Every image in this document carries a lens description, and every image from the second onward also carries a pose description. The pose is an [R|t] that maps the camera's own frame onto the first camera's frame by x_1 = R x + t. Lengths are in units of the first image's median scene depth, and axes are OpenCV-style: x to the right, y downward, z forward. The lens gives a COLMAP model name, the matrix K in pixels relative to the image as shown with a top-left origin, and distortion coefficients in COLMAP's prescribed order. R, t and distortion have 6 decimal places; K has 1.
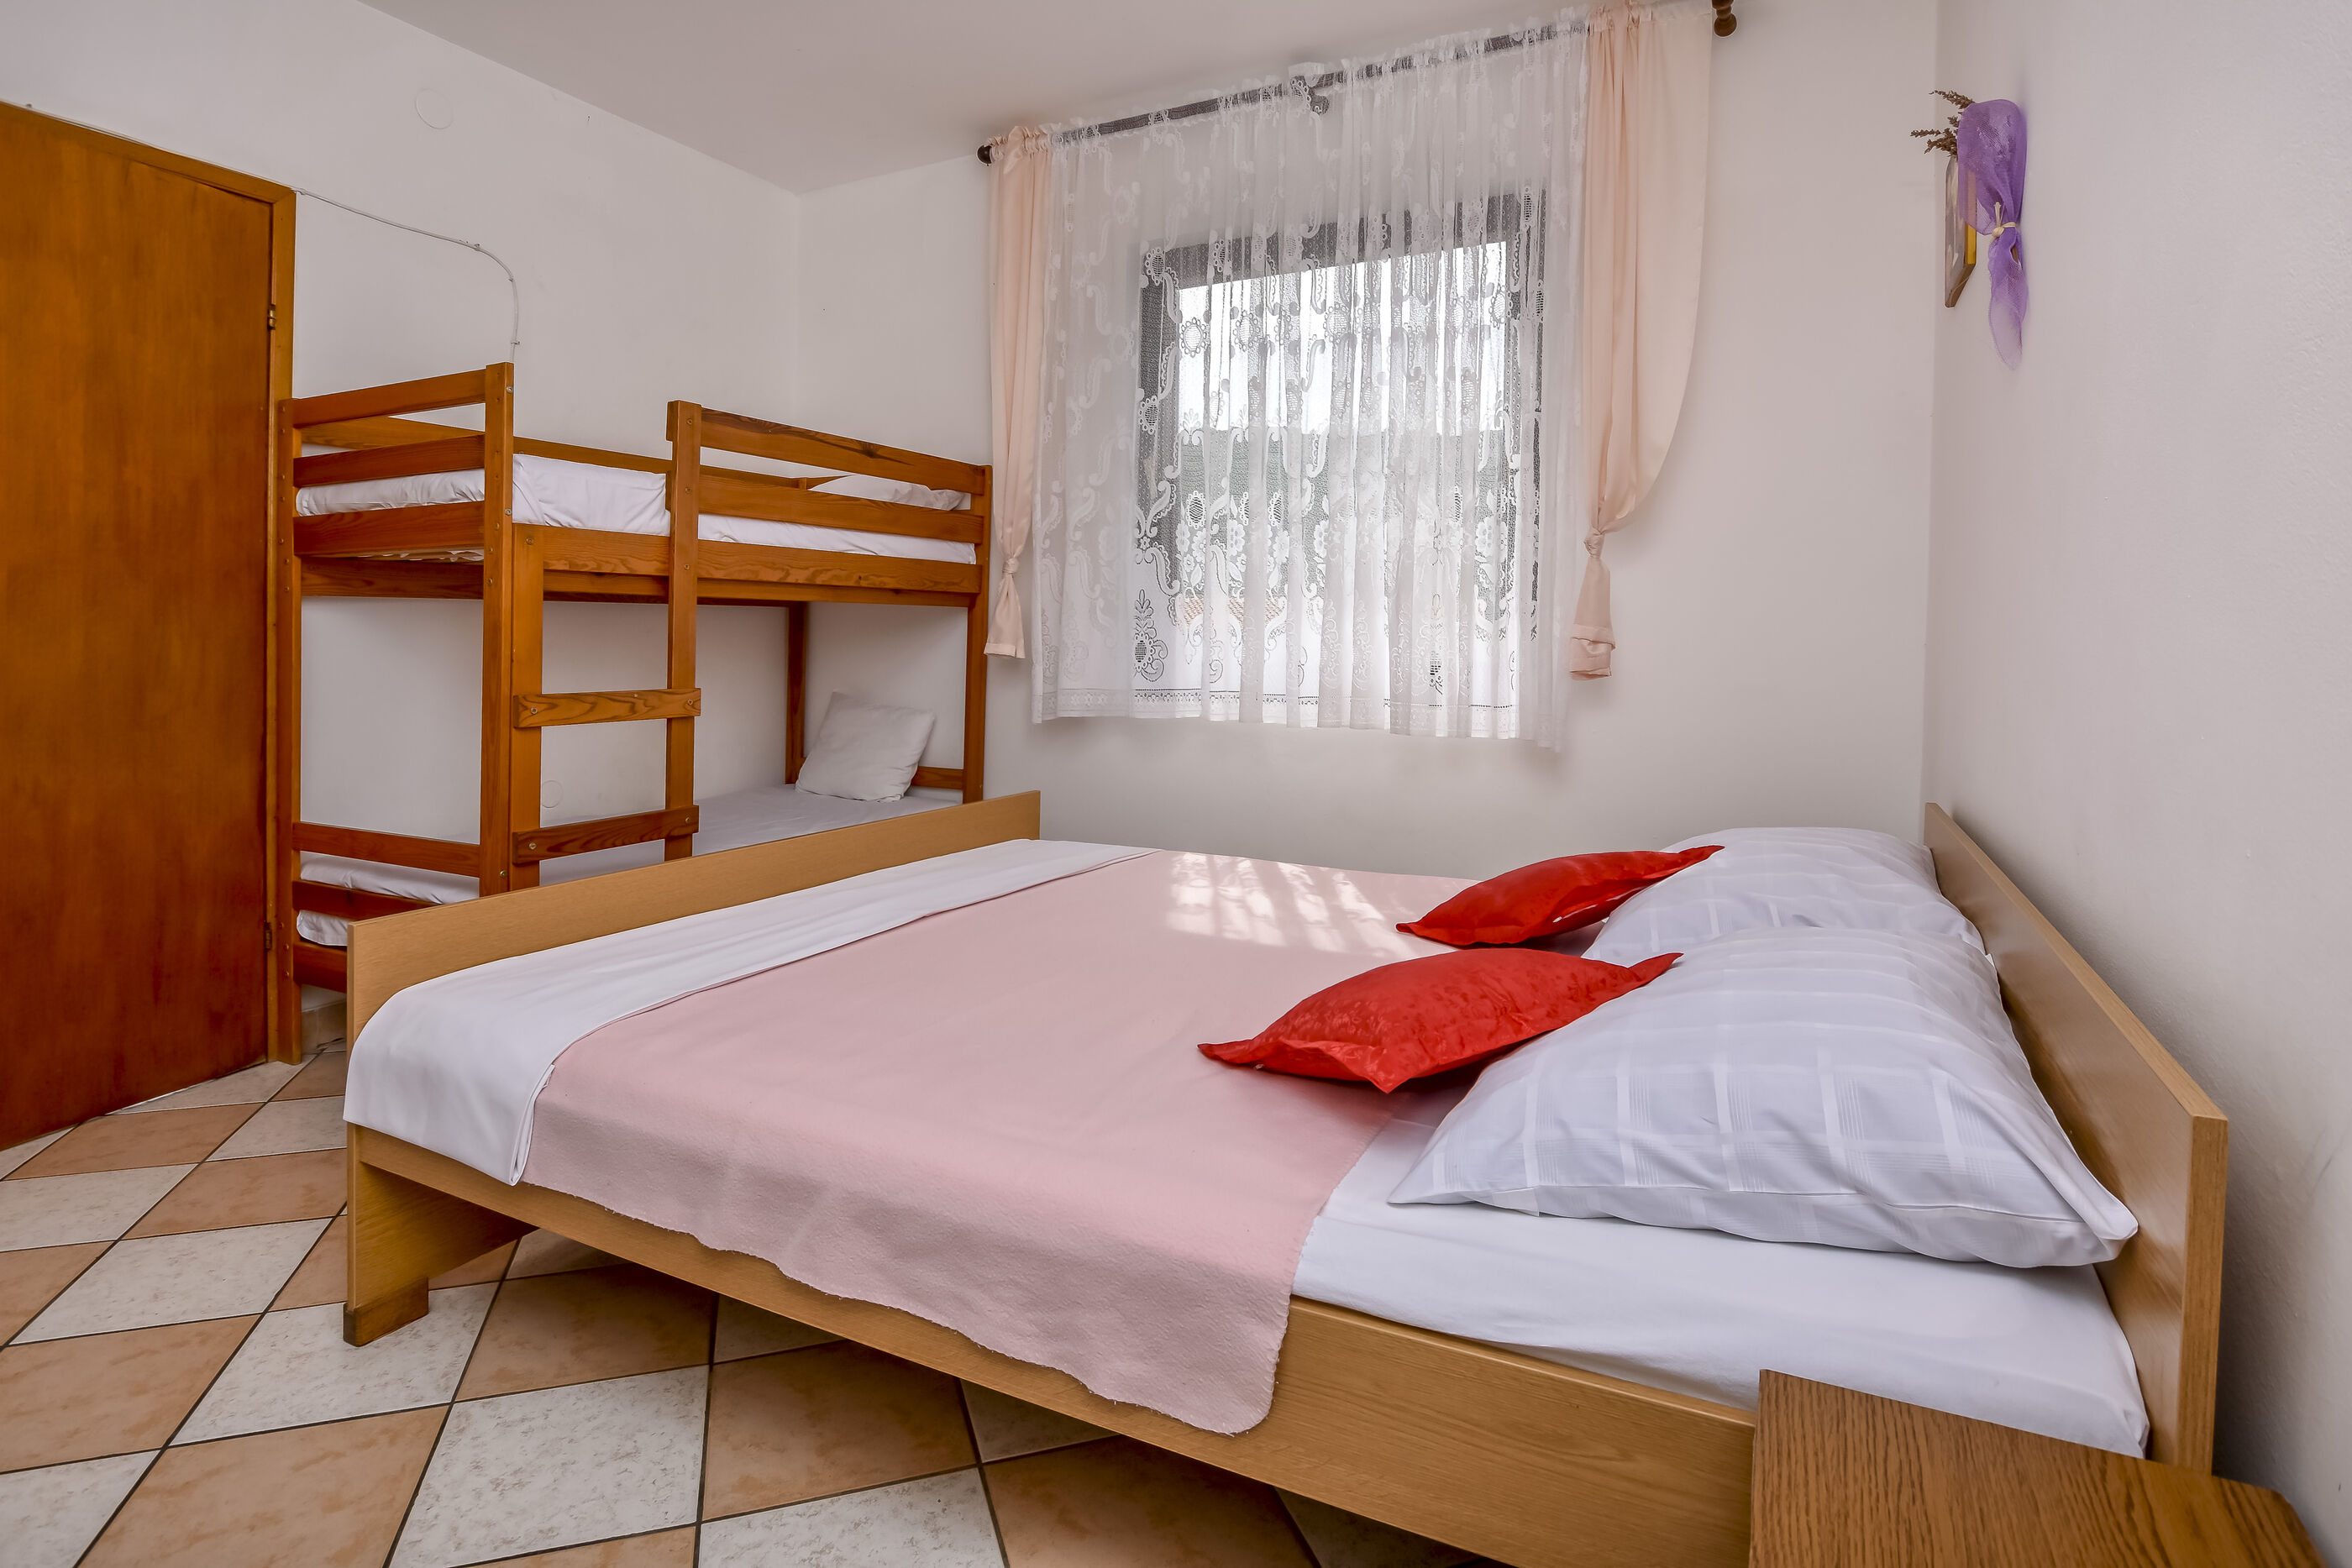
lens RADIAL K [[1215.2, 0, 1173.5], [0, 1215.2, 773.2], [0, 0, 1]] dist [-0.003472, -0.000095]
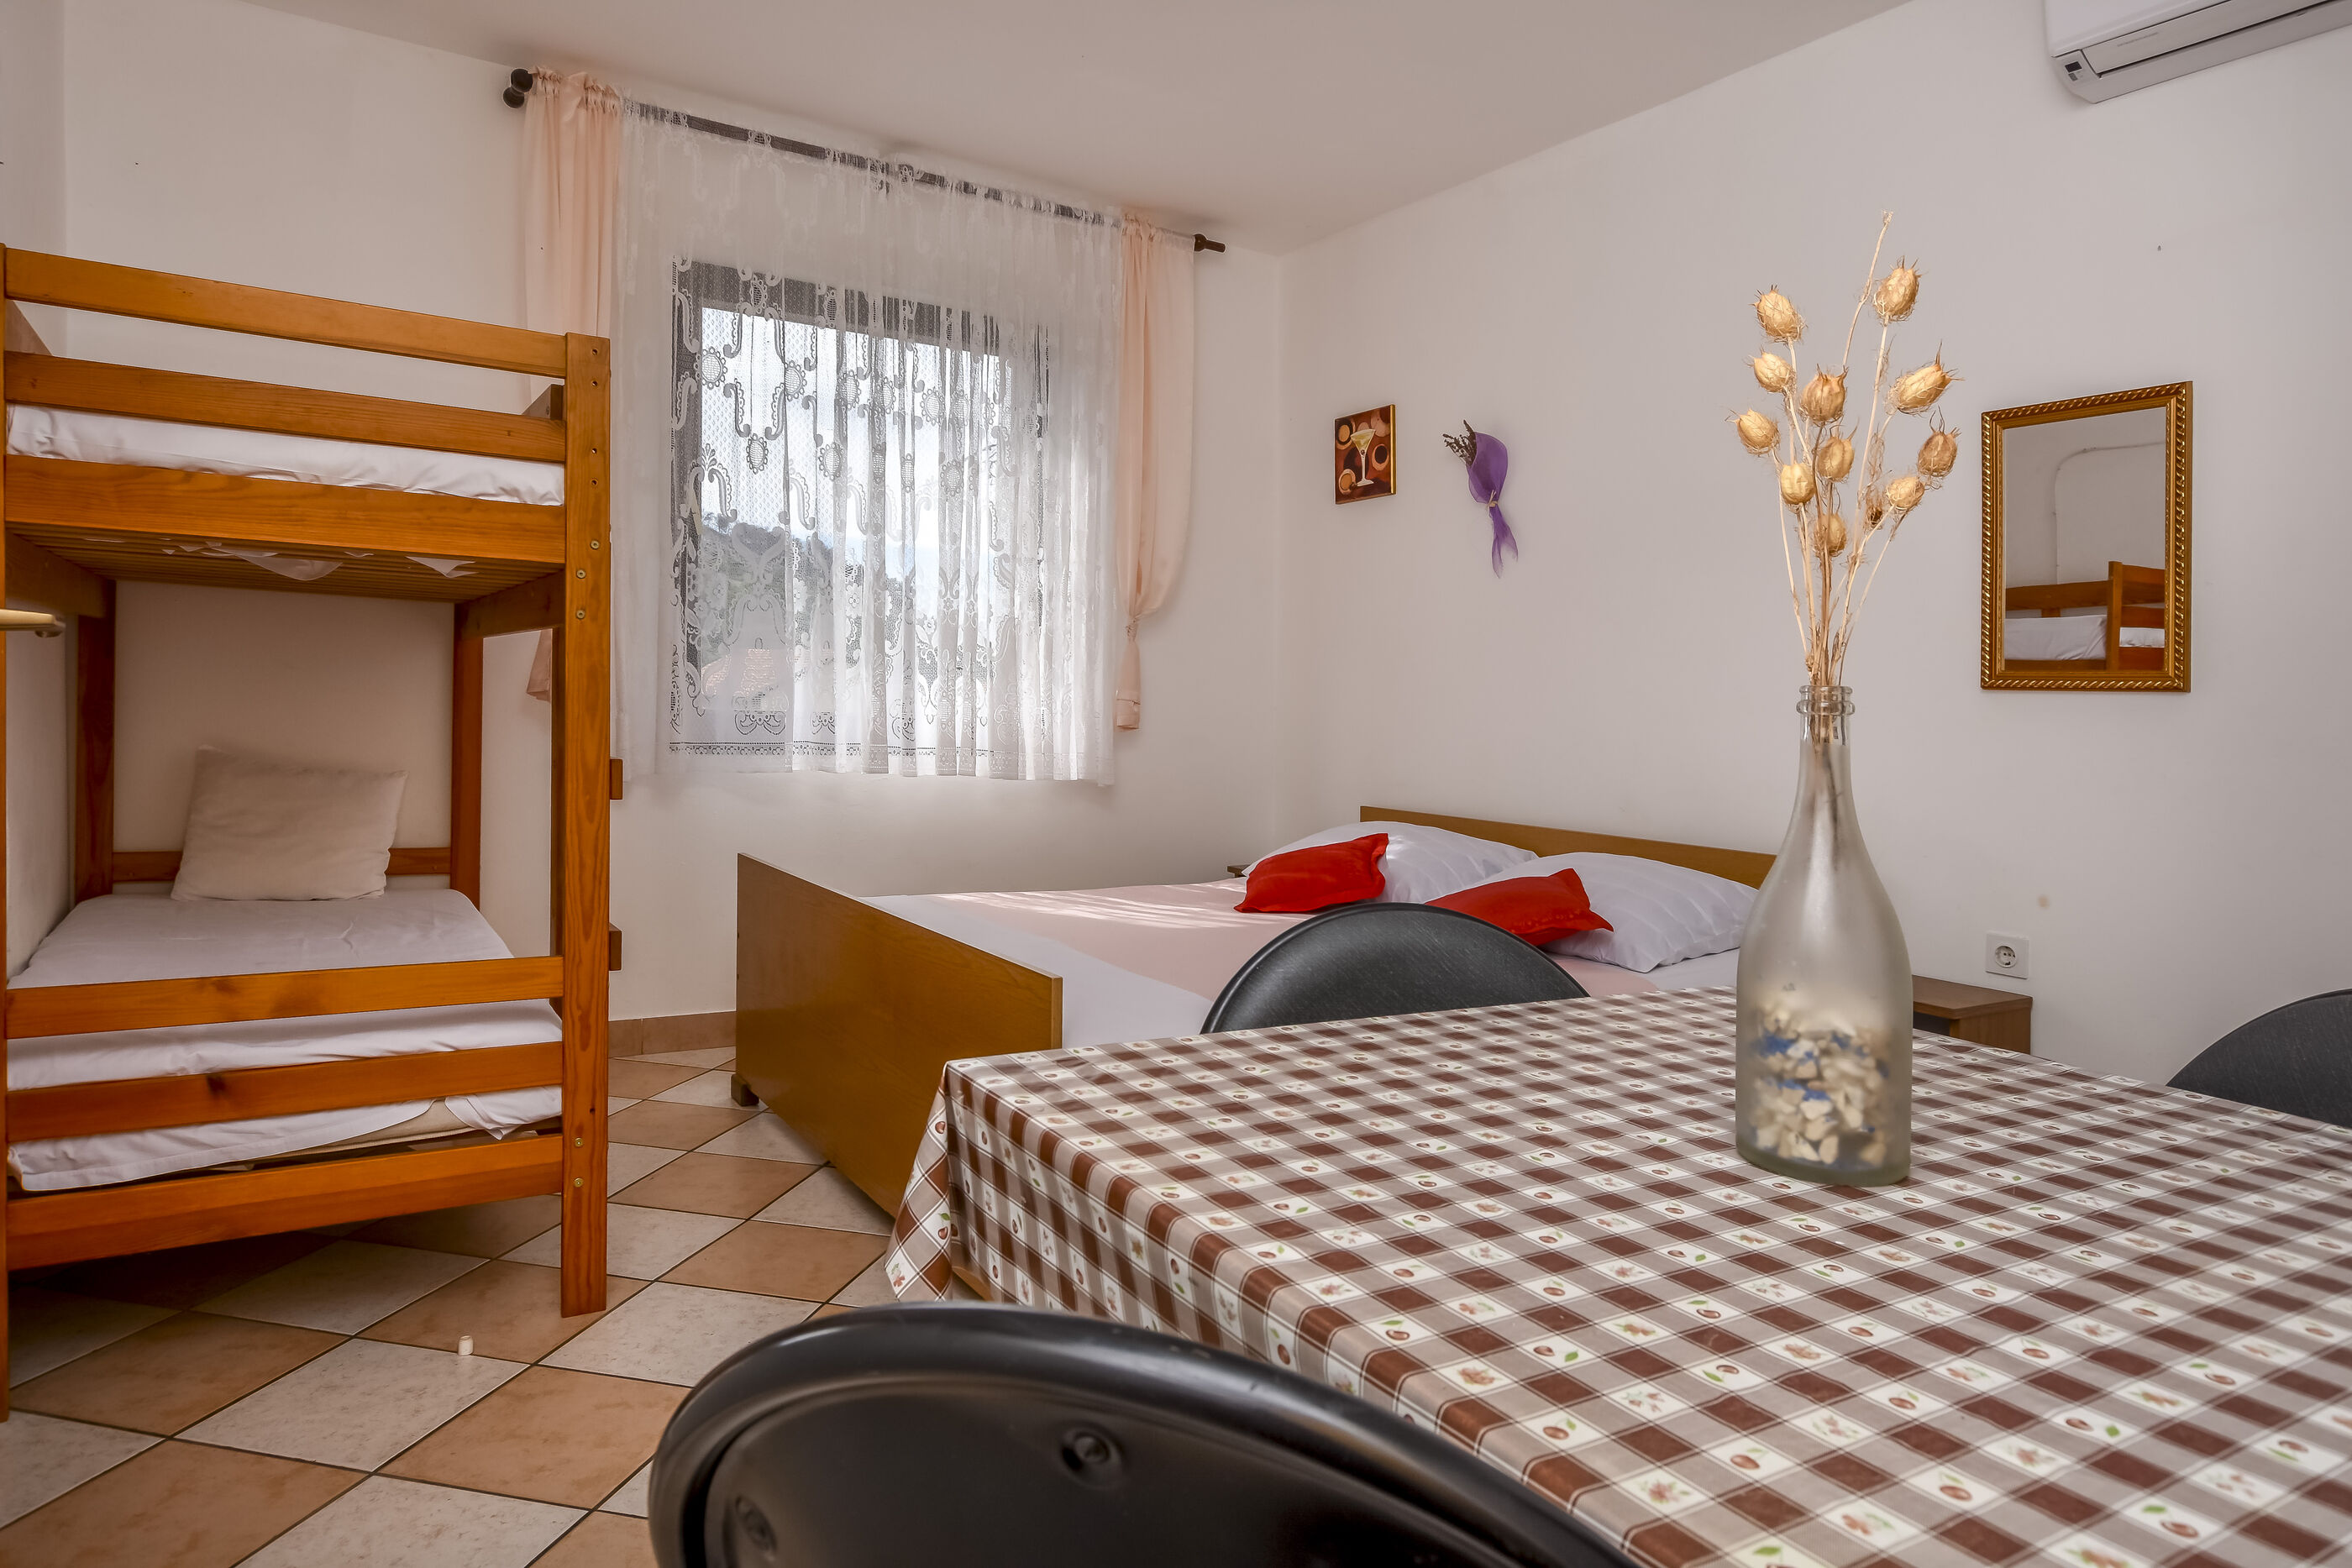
lens RADIAL K [[1447.3, 0, 1178.9], [0, 1447.3, 783.1], [0, 0, 1]] dist [0.006133, 0.002015]
pose [[0.510622, -0.005299, 0.859789, -0.821766], [0.091004, 0.994697, -0.047916, 0.043988], [-0.854976, 0.102711, 0.508396, 0.196478]]
